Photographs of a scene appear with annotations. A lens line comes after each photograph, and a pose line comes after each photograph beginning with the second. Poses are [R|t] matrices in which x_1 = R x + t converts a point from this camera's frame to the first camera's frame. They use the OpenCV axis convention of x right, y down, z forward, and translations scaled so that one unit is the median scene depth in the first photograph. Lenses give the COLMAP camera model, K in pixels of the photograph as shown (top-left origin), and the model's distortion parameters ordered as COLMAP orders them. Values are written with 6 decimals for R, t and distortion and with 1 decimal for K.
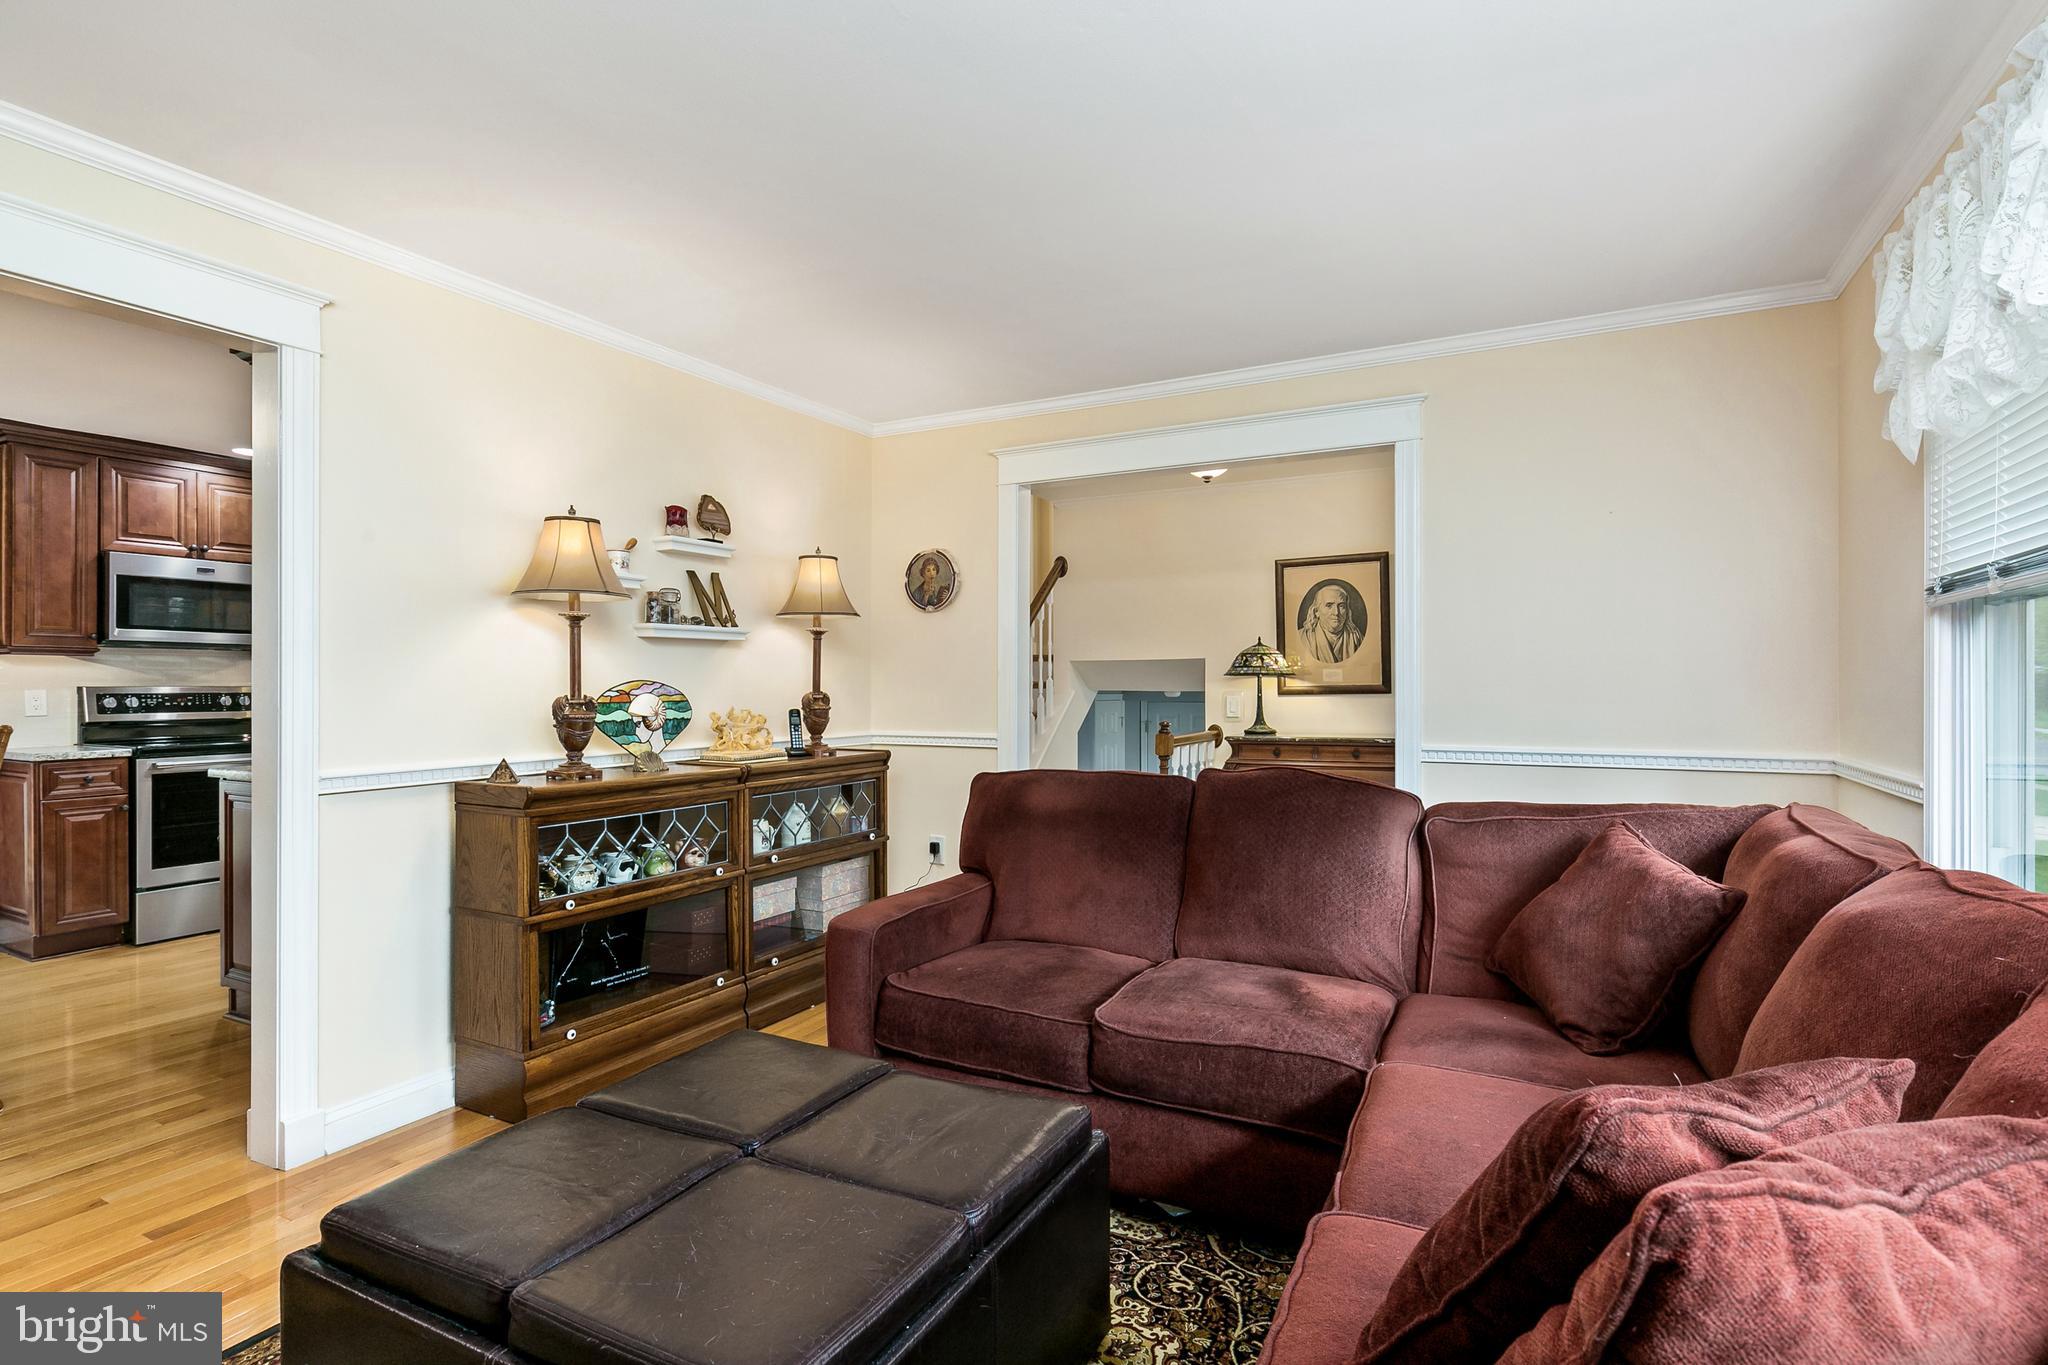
lens RADIAL K [[1003.0, 0, 1034.3], [0, 1003.0, 690.0], [0, 0, 1]] dist [-0.002799, 0.000156]
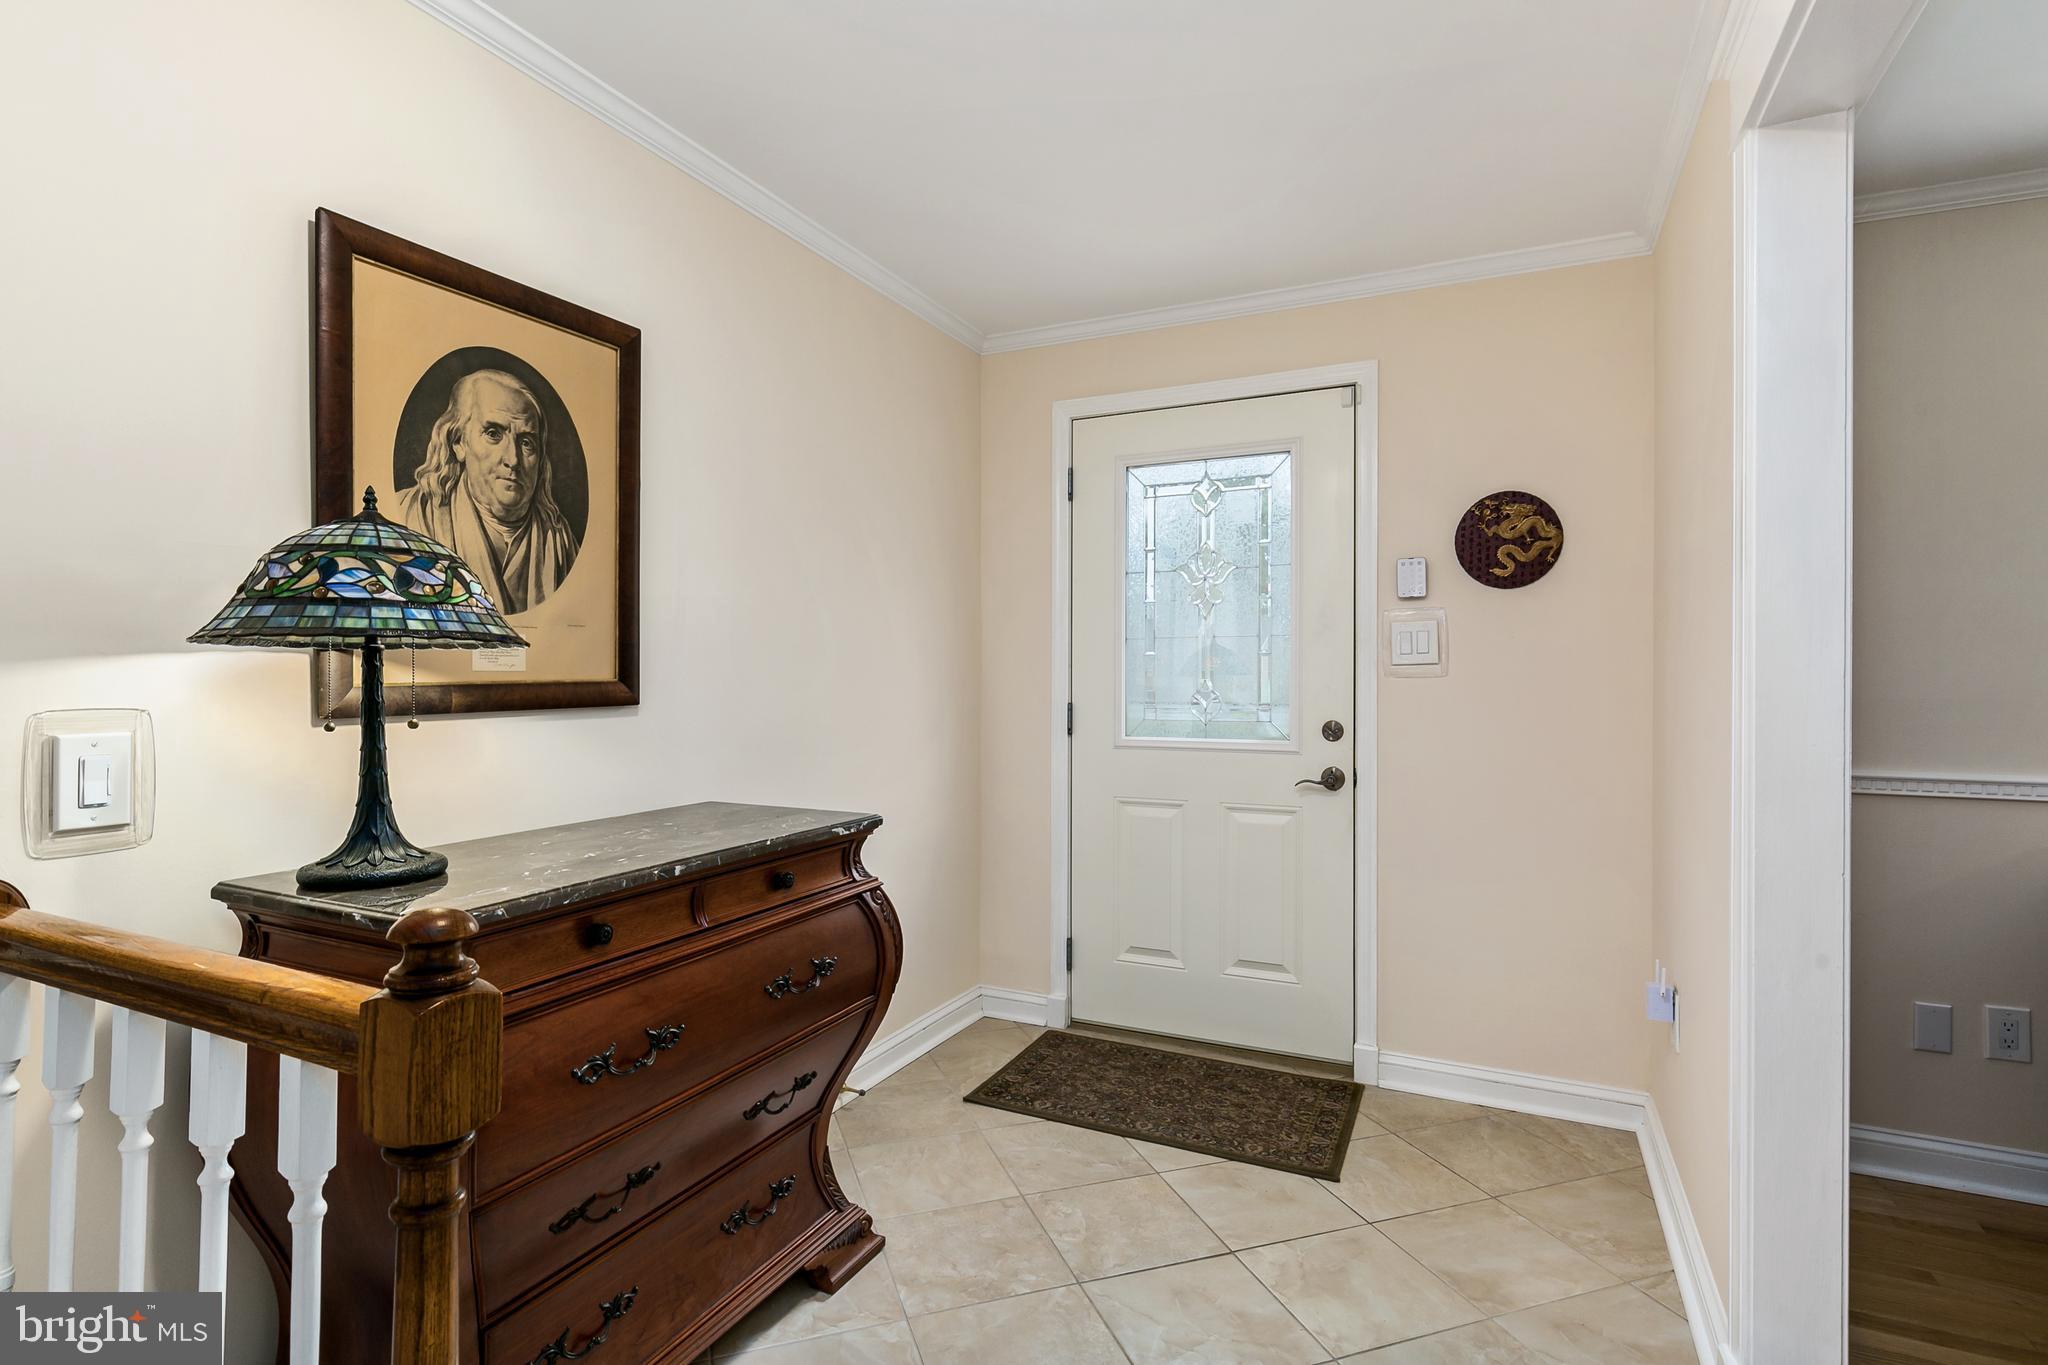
lens RADIAL K [[1003.0, 0, 1020.1], [0, 1003.0, 674.6], [0, 0, 1]] dist [-0.002799, 0.000156]
pose [[-0.029725, 0.004136, 0.999550, -0.035873], [-0.001284, 0.999990, -0.004176, -0.006804], [-0.999557, -0.001407, -0.029720, 0.975972]]
